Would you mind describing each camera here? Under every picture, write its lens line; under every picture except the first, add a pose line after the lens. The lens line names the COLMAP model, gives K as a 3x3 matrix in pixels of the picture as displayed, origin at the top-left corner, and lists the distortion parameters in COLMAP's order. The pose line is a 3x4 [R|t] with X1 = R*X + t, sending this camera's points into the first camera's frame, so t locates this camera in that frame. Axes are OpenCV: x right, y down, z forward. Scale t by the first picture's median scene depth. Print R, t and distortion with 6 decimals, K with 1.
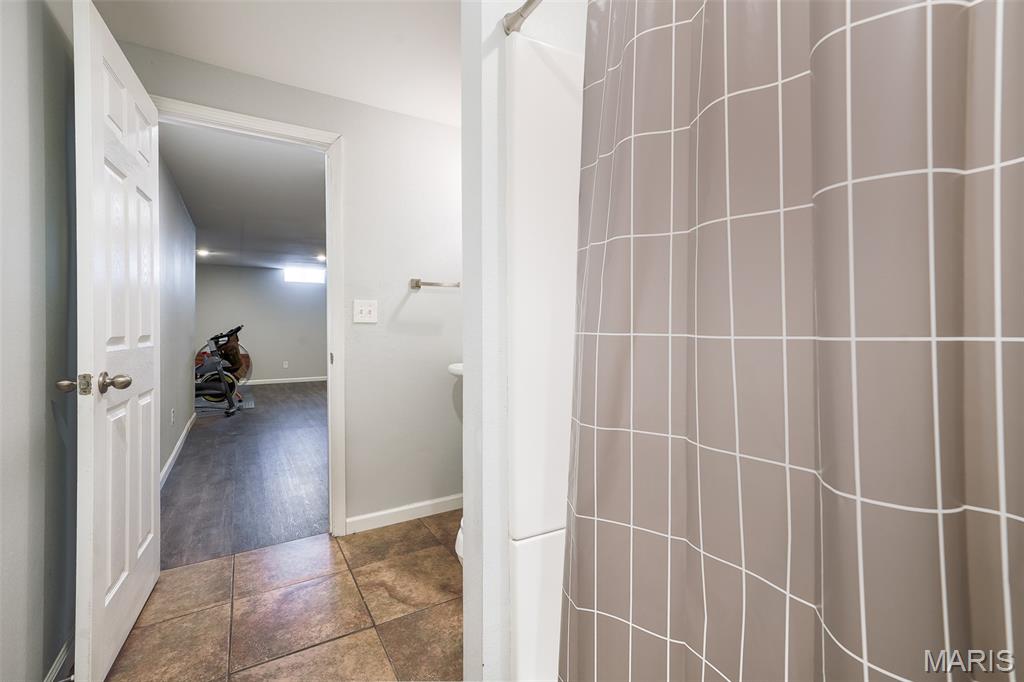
lens RADIAL K [[459.1, 0, 514.1], [0, 459.1, 338.1], [0, 0, 1]] dist [-0.019324, 0.000487]
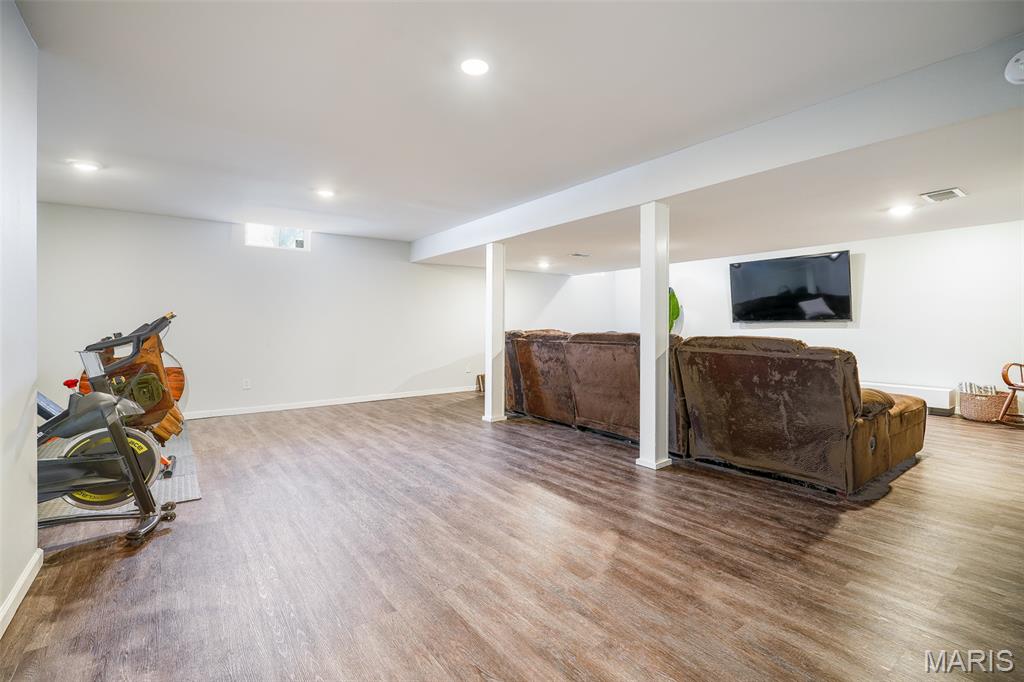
lens RADIAL K [[459.1, 0, 506.7], [0, 459.1, 332.1], [0, 0, 1]] dist [-0.019324, 0.000487]
pose [[0.994821, -0.006081, 0.101463, -0.336715], [0.006468, 0.999973, -0.003490, -0.008585], [-0.101439, 0.004128, 0.994833, 0.559658]]
